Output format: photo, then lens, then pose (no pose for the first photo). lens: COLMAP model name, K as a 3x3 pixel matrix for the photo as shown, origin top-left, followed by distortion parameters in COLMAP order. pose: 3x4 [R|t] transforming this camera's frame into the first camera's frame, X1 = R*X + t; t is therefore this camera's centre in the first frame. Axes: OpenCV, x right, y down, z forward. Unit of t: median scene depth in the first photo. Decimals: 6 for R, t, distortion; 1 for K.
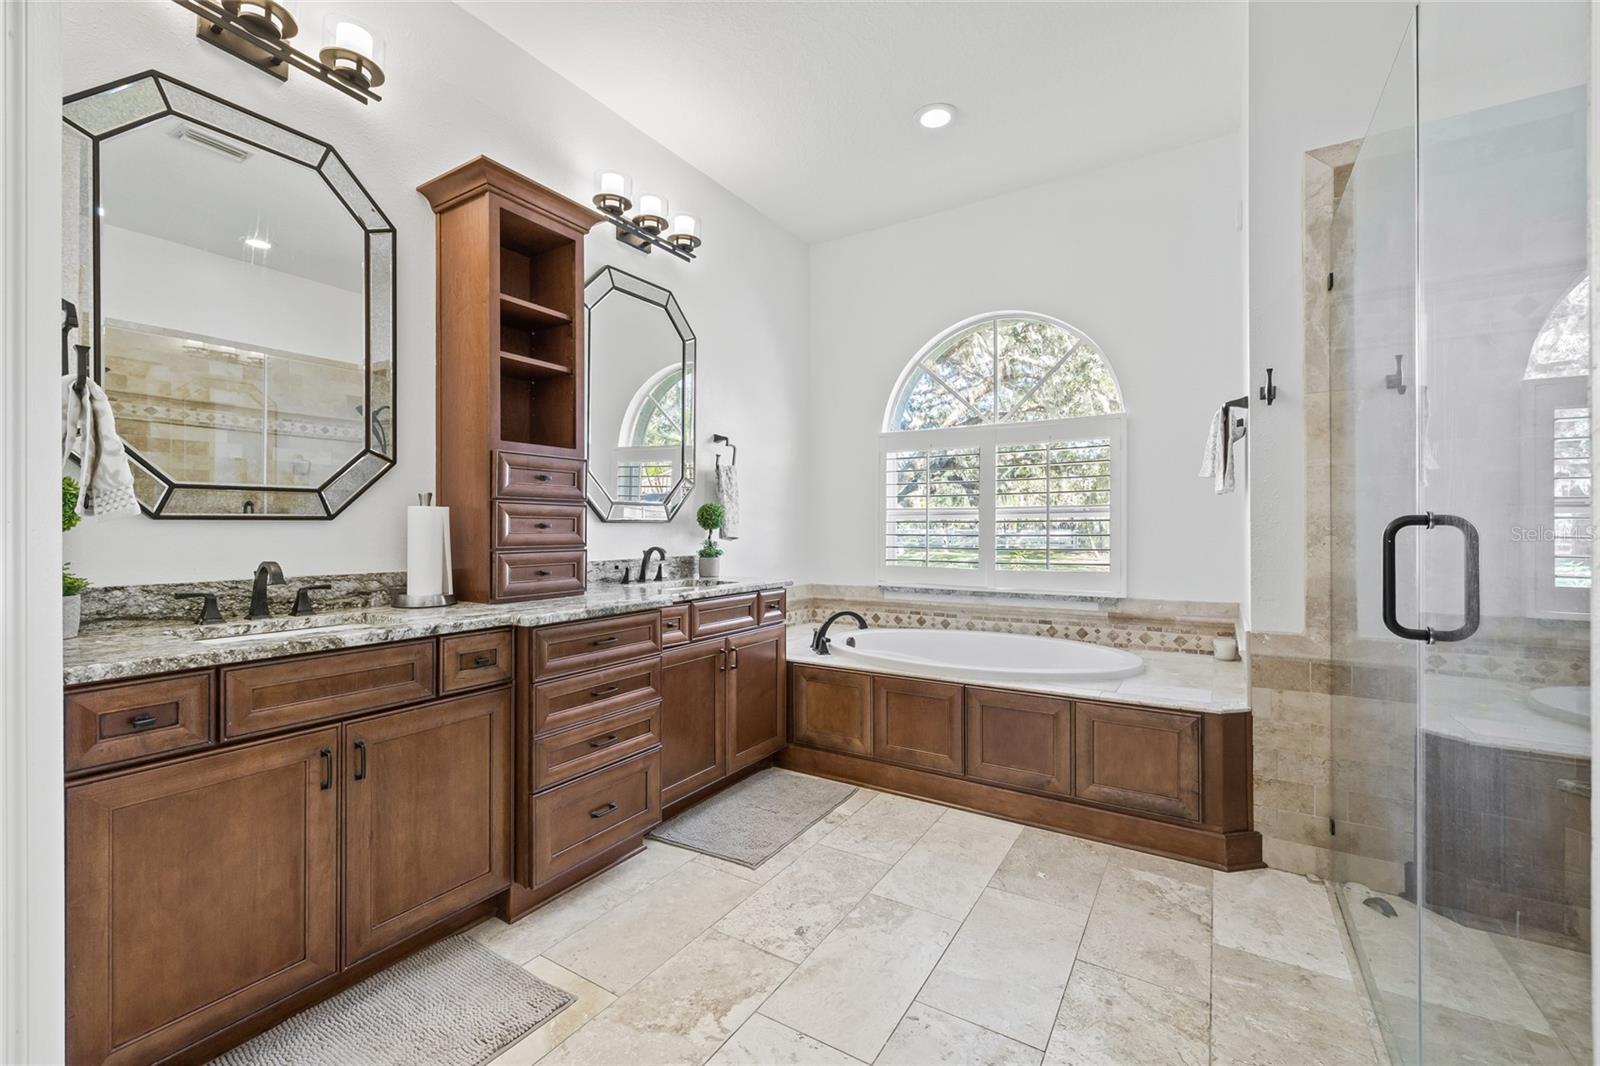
lens RADIAL K [[672.5, 0, 795.2], [0, 672.5, 527.6], [0, 0, 1]] dist [0.001162, 0.000089]
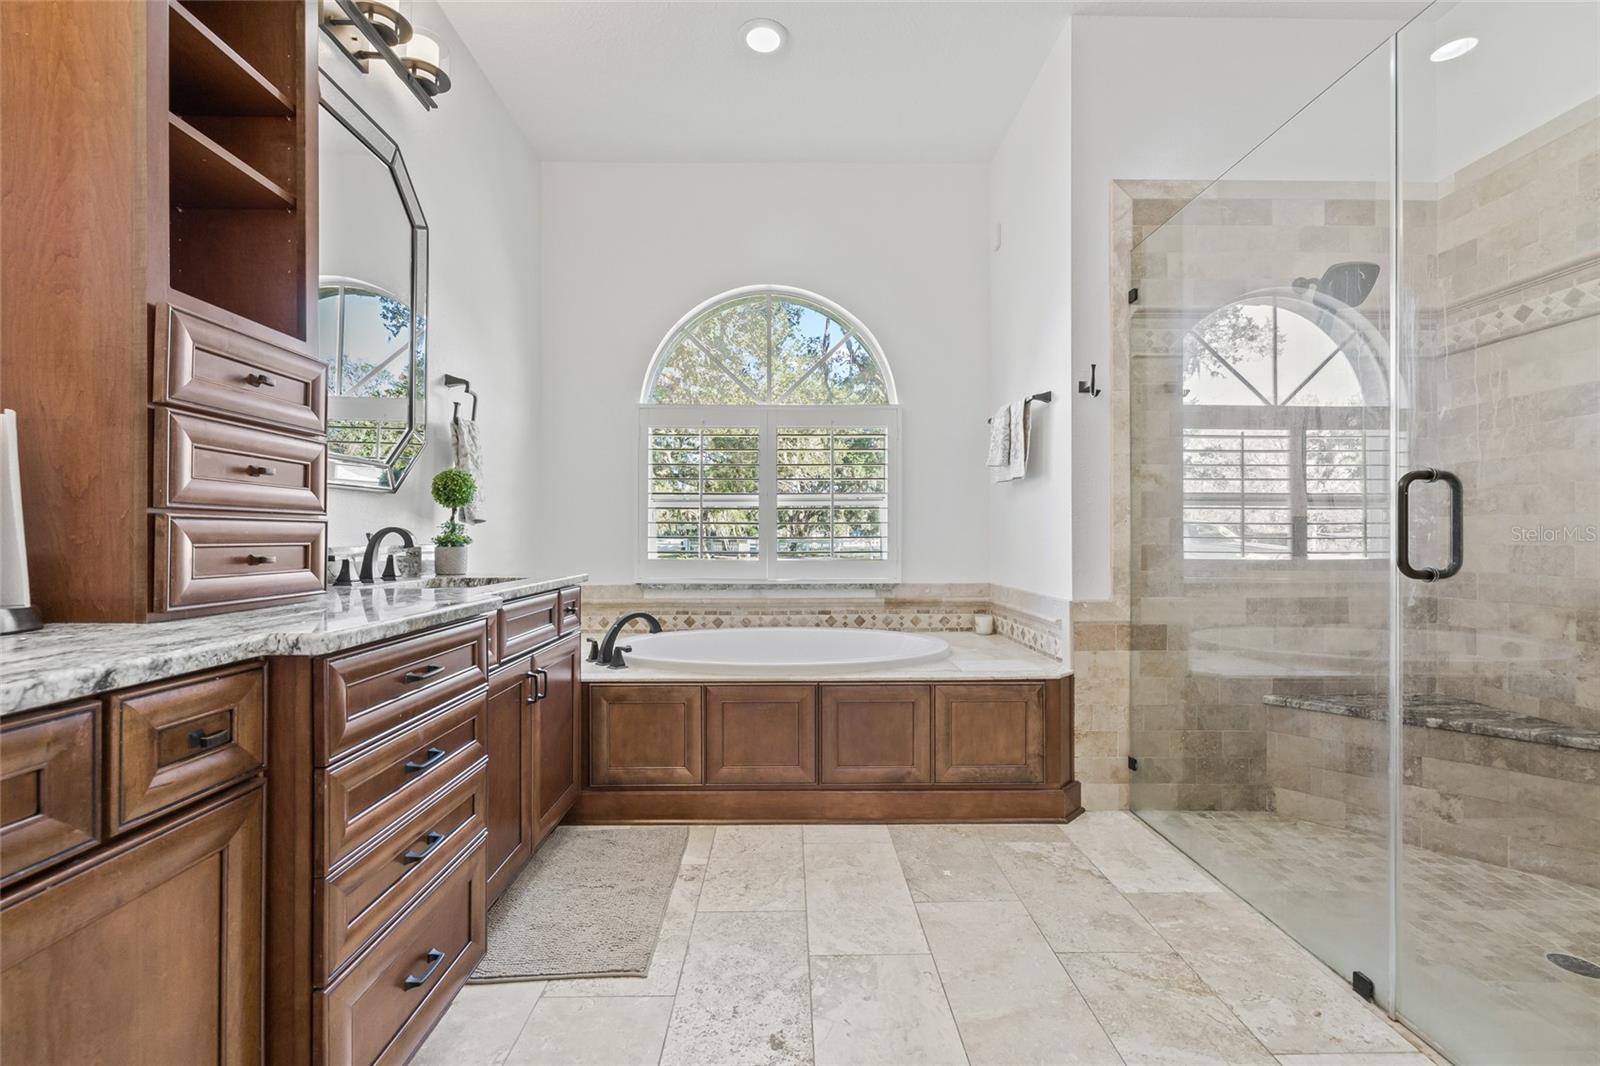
lens RADIAL K [[673.7, 0, 798.9], [0, 673.7, 537.7], [0, 0, 1]] dist [0.000848, 0.000002]
pose [[0.836904, 0.000013, 0.547350, -0.262259], [-0.000701, 0.999999, 0.001048, 0.042021], [-0.547349, -0.001260, 0.836903, 0.274203]]
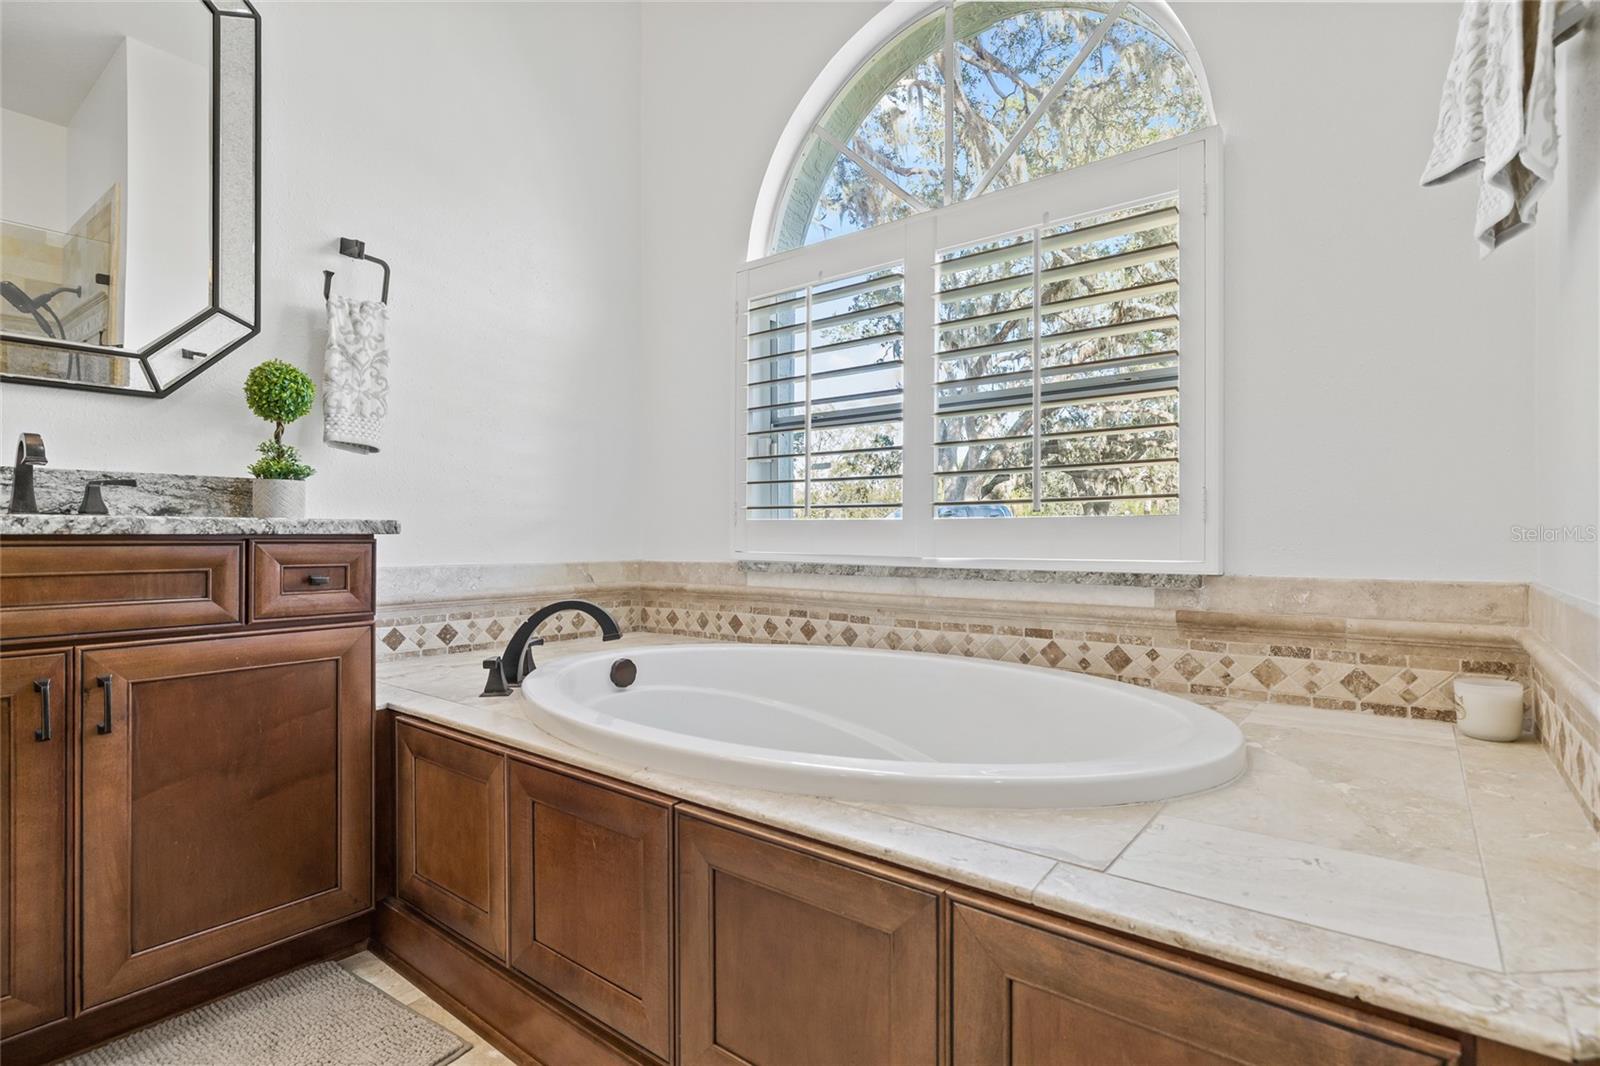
lens RADIAL K [[778.9, 0, 800.0], [0, 778.9, 533.0], [0, 0, 1]] dist [-0.003551, -0.000410]
pose [[0.994470, 0.001710, -0.105006, 0.361762], [-0.001908, 0.999997, -0.001790, 0.101280], [0.105003, 0.001981, 0.994470, 0.630077]]
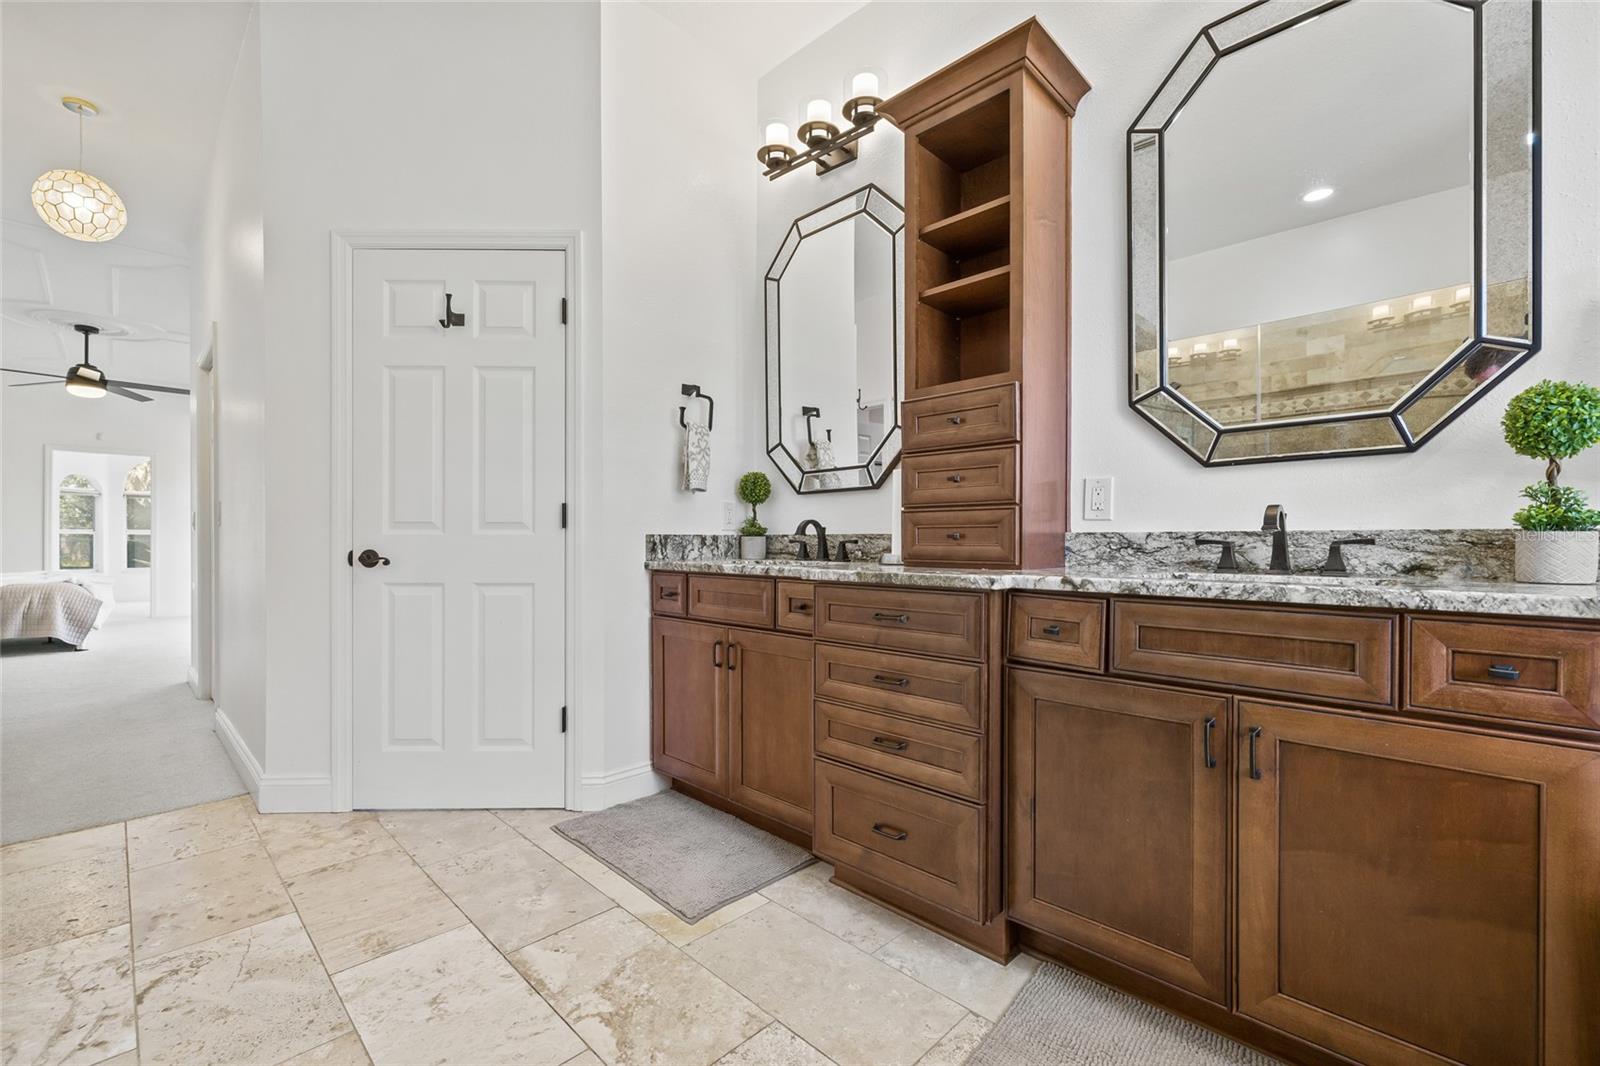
lens RADIAL K [[680.2, 0, 799.8], [0, 680.2, 542.9], [0, 0, 1]] dist [0.000761, 0.000041]
pose [[-0.215868, 0.002172, -0.976420, 0.410477], [-0.002685, 0.999992, 0.002818, 0.062934], [0.976419, 0.003230, -0.215861, 0.849354]]
